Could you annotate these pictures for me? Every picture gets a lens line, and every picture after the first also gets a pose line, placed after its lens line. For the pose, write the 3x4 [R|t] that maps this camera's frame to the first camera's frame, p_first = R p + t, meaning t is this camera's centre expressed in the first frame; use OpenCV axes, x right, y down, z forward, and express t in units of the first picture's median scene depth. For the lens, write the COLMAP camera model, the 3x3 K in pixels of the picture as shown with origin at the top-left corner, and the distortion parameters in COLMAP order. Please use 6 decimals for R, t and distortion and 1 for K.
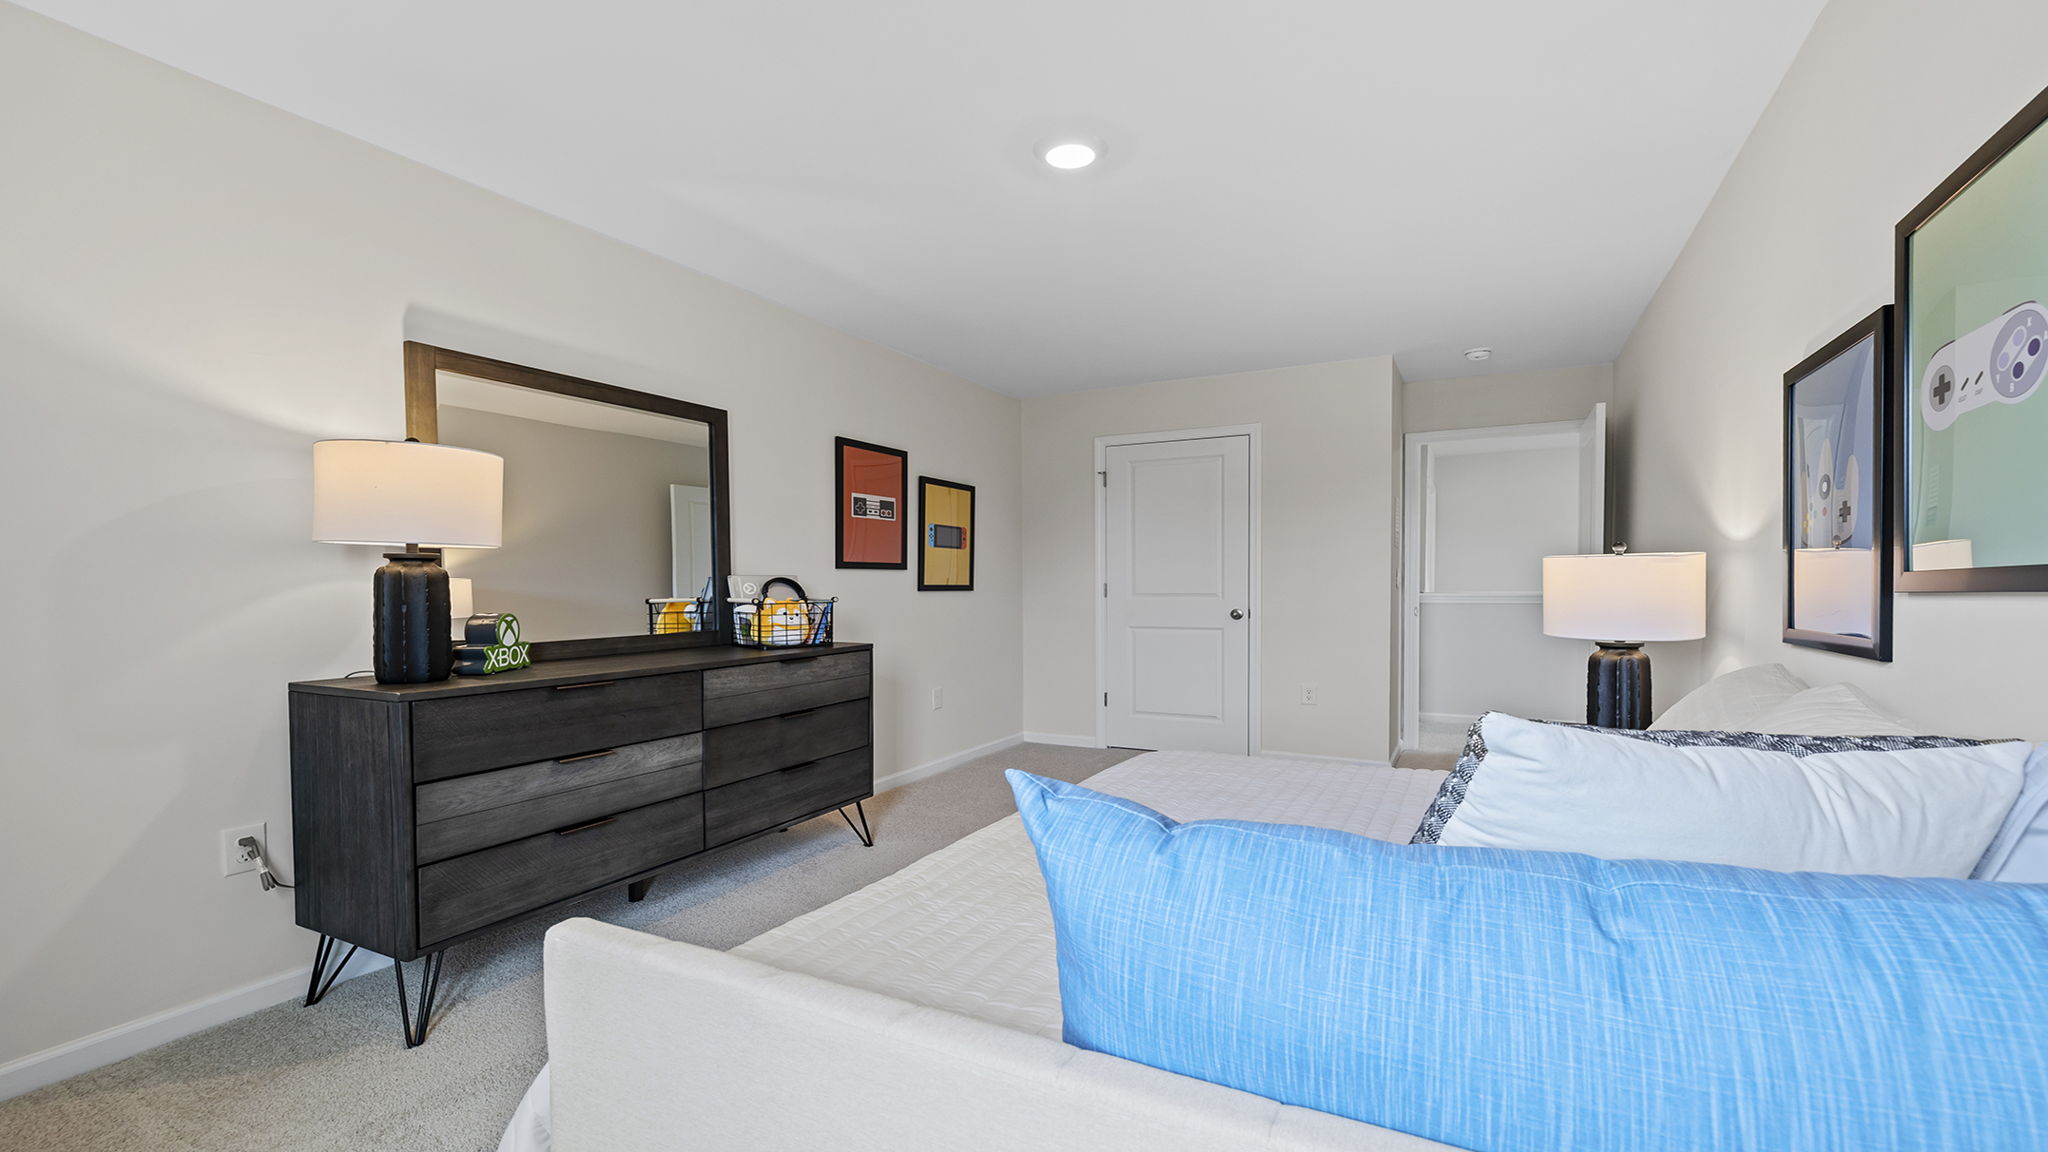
lens RADIAL K [[887.7, 0, 1025.5], [0, 887.7, 598.7], [0, 0, 1]] dist [0.003891, 0.000783]
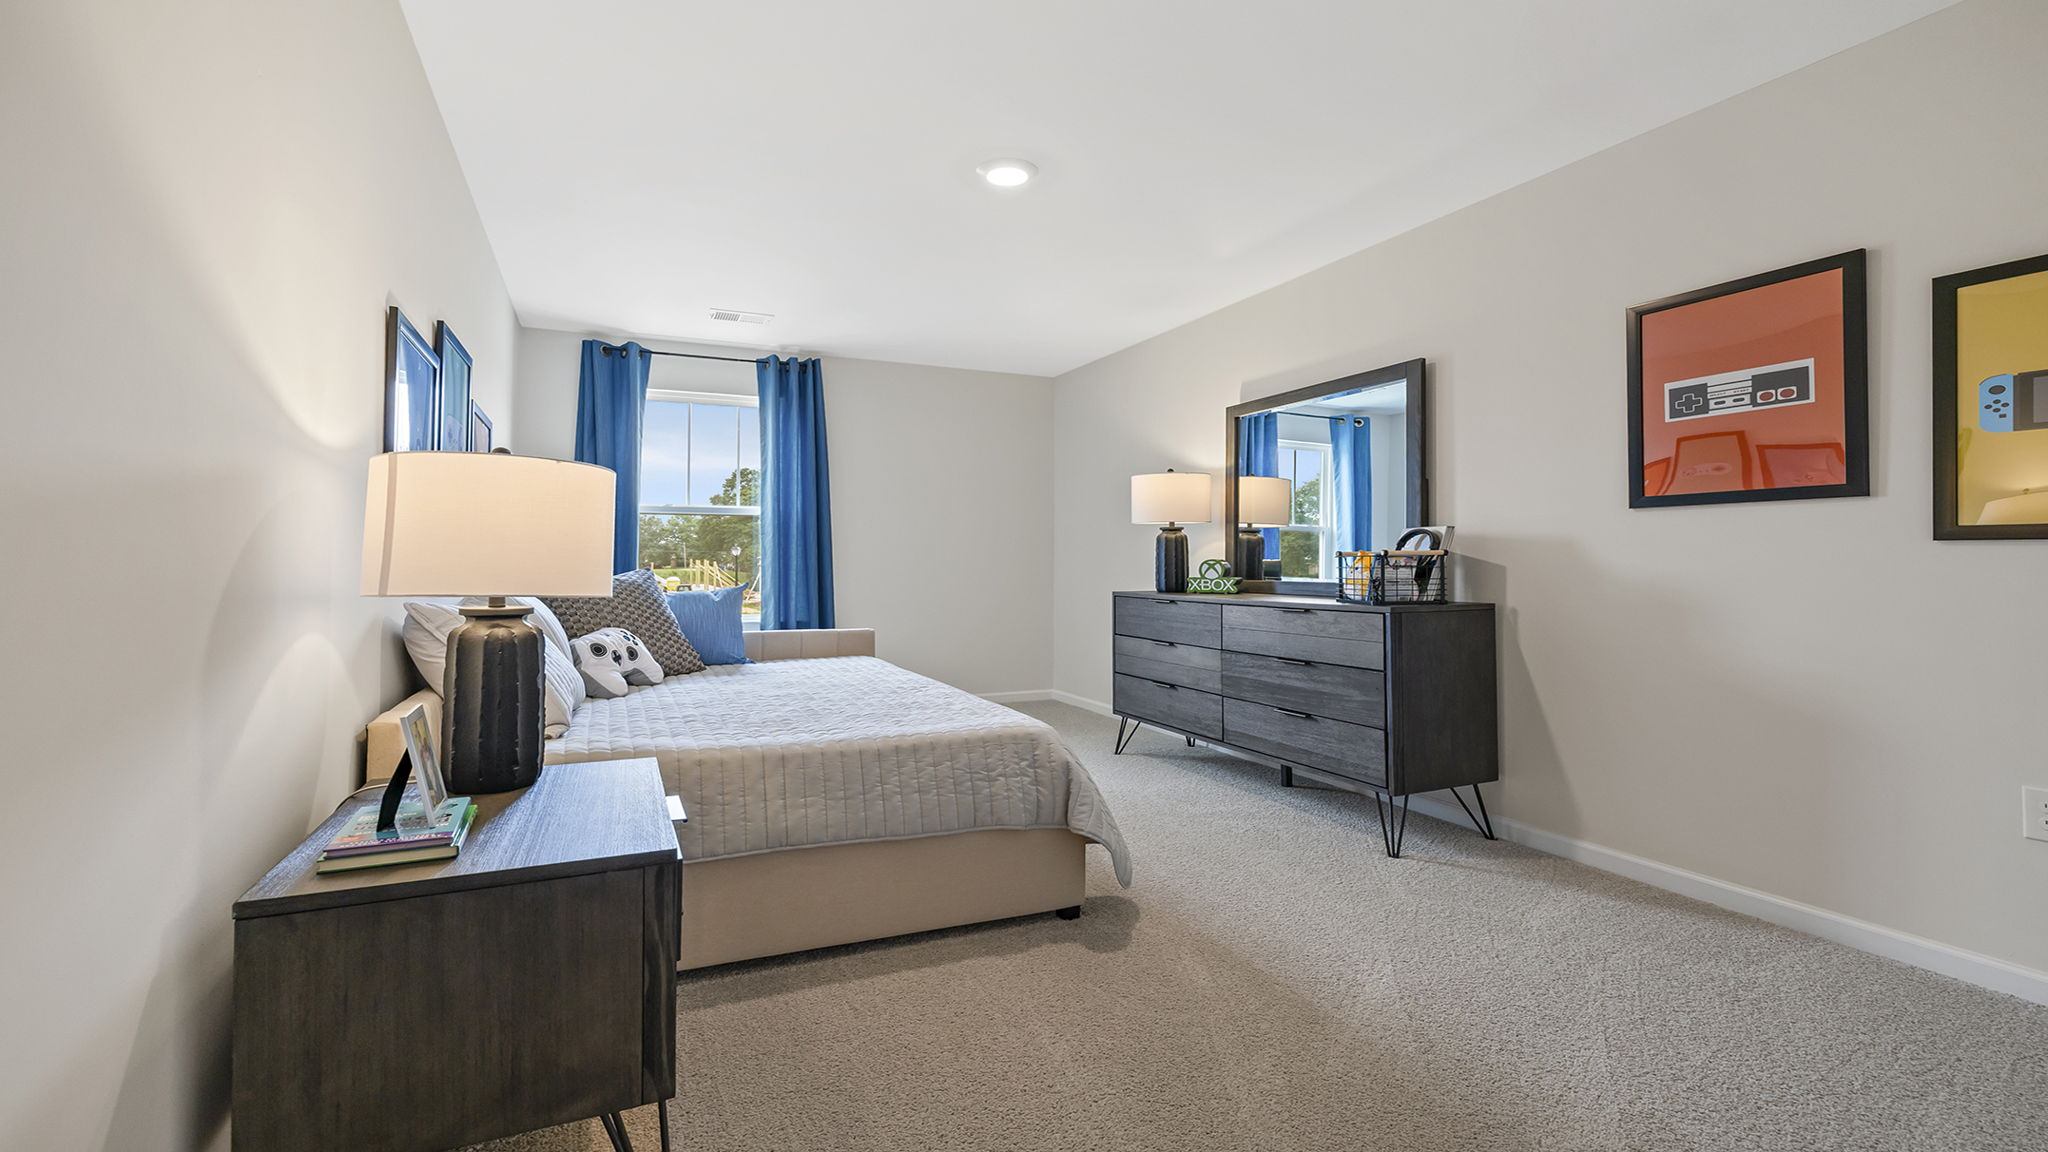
lens RADIAL K [[873.8, 0, 1018.0], [0, 873.8, 572.8], [0, 0, 1]] dist [0.000905, 0.000119]
pose [[-0.602763, 0.009273, -0.797867, 0.567377], [-0.015665, 0.999602, 0.023452, 0.005376], [0.797767, 0.026634, -0.602378, 1.012667]]
